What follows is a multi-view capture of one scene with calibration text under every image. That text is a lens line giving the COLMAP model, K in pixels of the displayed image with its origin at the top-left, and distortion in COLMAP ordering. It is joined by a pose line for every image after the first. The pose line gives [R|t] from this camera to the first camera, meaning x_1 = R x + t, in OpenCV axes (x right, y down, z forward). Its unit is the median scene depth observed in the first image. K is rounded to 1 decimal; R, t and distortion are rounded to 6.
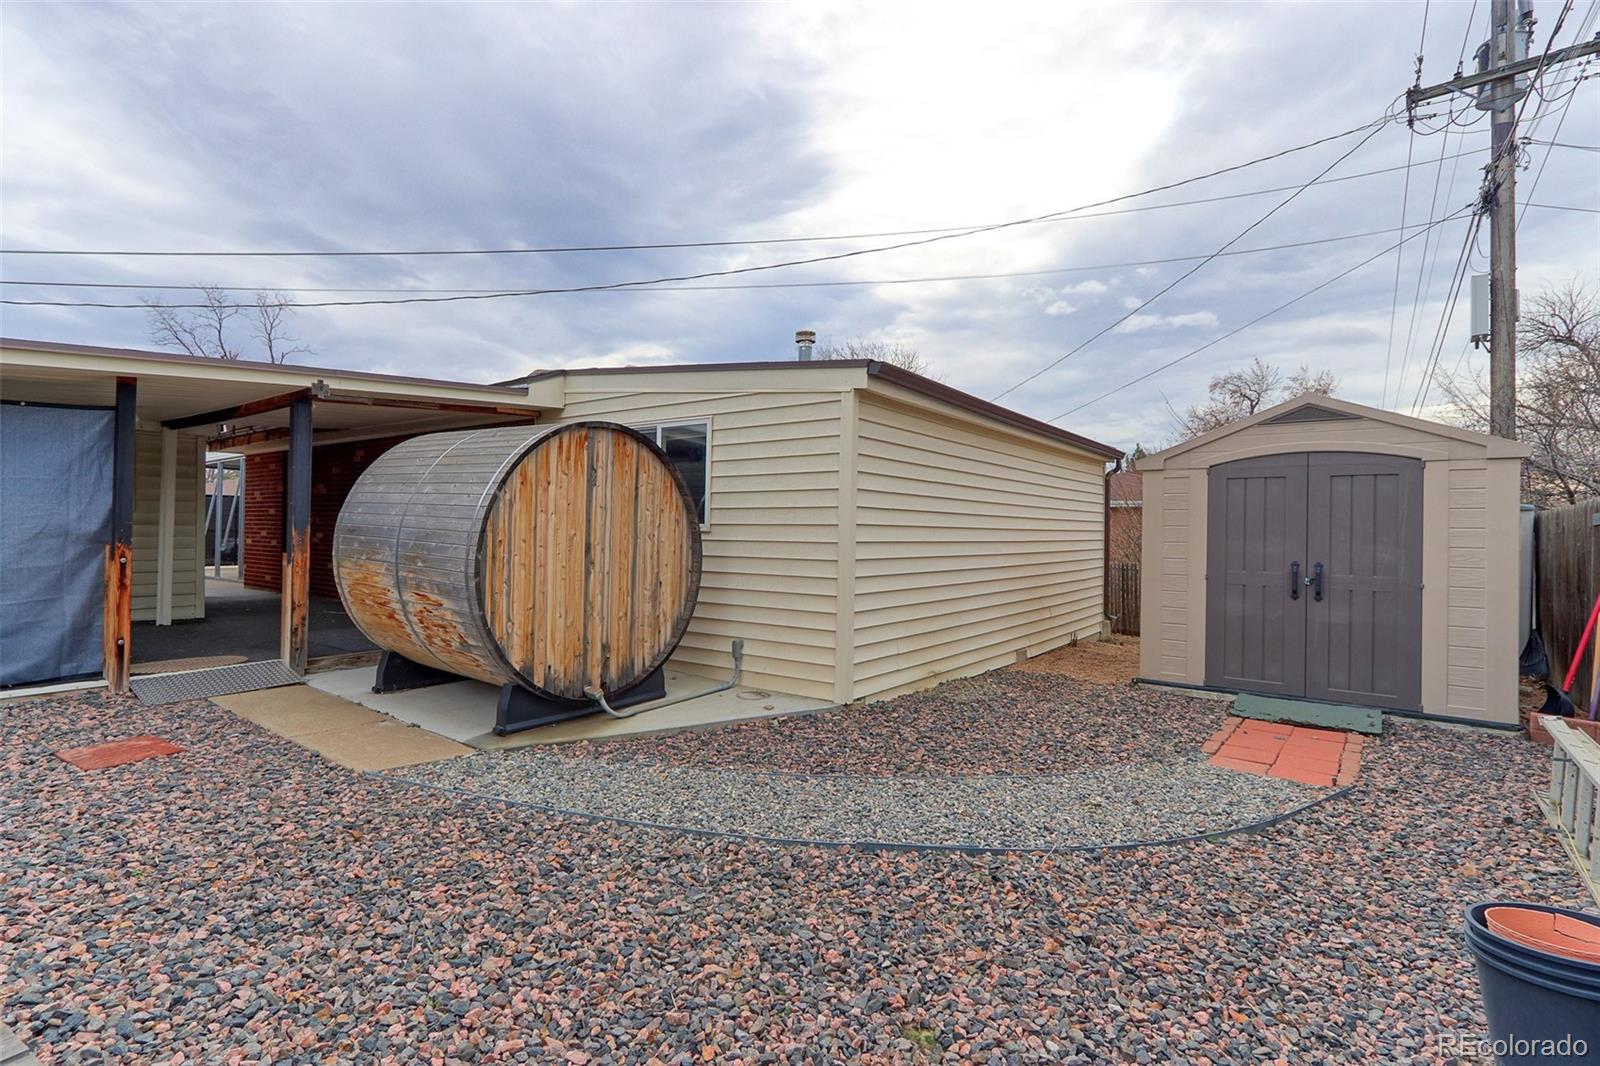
lens RADIAL K [[762.6, 0, 796.4], [0, 762.6, 523.0], [0, 0, 1]] dist [-0.001926, 0.005469]
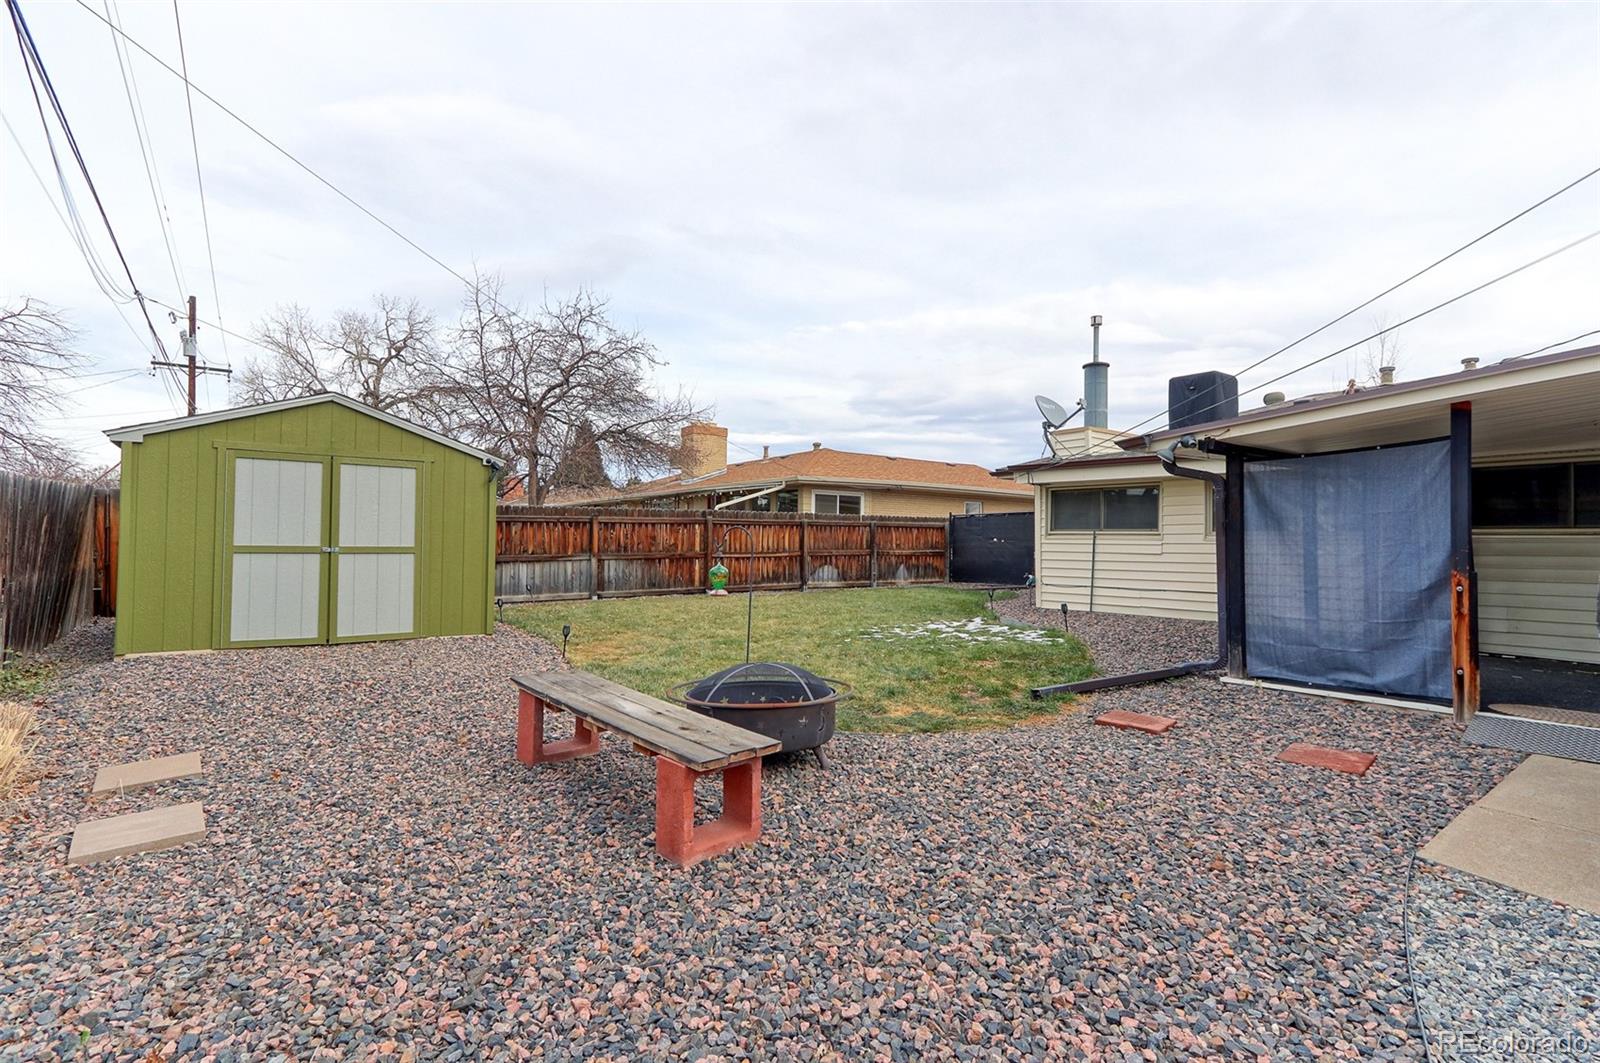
lens RADIAL K [[762.6, 0, 795.6], [0, 762.6, 534.1], [0, 0, 1]] dist [-0.001926, 0.005469]
pose [[-0.301045, -0.027557, -0.953212, 0.328188], [-0.005203, 0.999615, -0.027256, 0.009114], [0.953596, -0.003245, -0.301072, 0.489724]]
